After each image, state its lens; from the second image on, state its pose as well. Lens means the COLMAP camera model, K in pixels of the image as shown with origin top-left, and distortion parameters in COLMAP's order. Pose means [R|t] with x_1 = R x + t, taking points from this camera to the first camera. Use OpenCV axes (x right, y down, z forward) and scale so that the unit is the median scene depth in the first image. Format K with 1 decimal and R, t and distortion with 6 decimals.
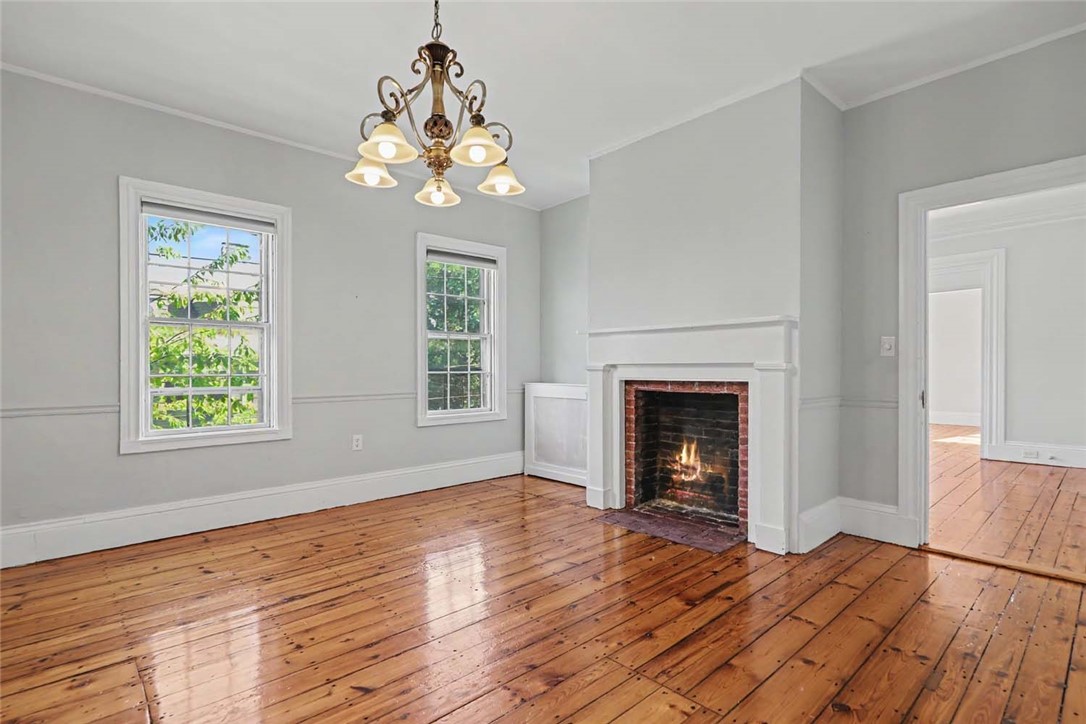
lens RADIAL K [[544.6, 0, 542.2], [0, 544.6, 365.1], [0, 0, 1]] dist [-0.000609, 0.000139]
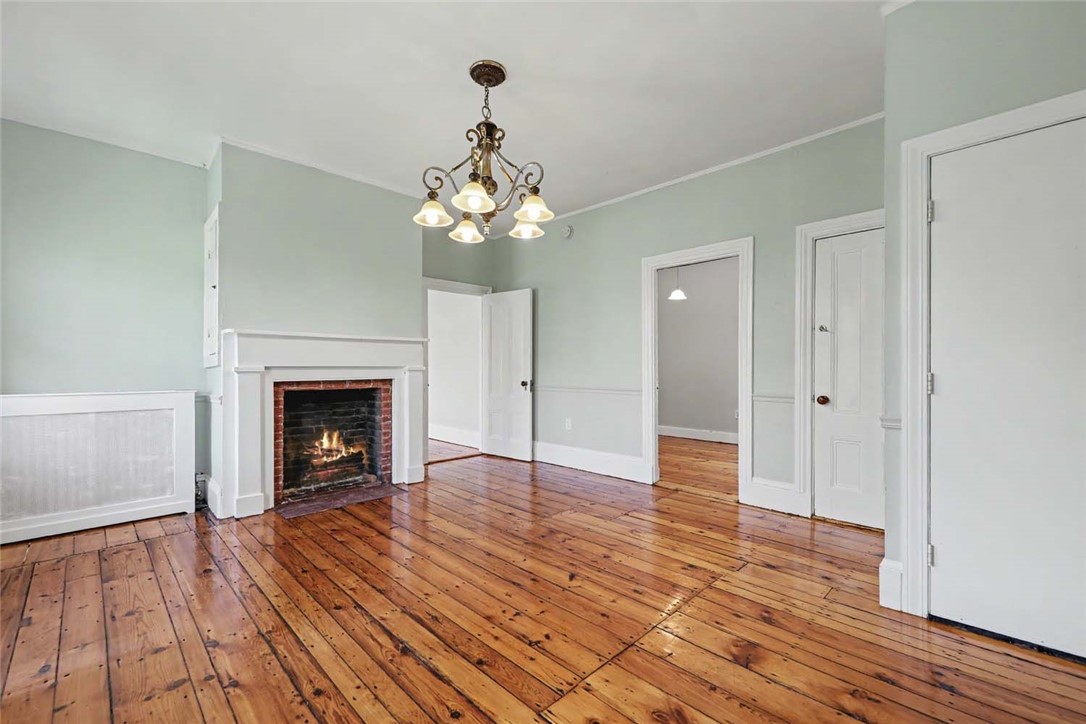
lens RADIAL K [[467.6, 0, 542.1], [0, 467.6, 365.7], [0, 0, 1]] dist [0.017452, -0.000055]
pose [[-0.048150, 0.006270, 0.998820, -0.815151], [-0.002665, 0.999976, -0.006406, 0.001452], [-0.998837, -0.002970, -0.048132, 0.565945]]
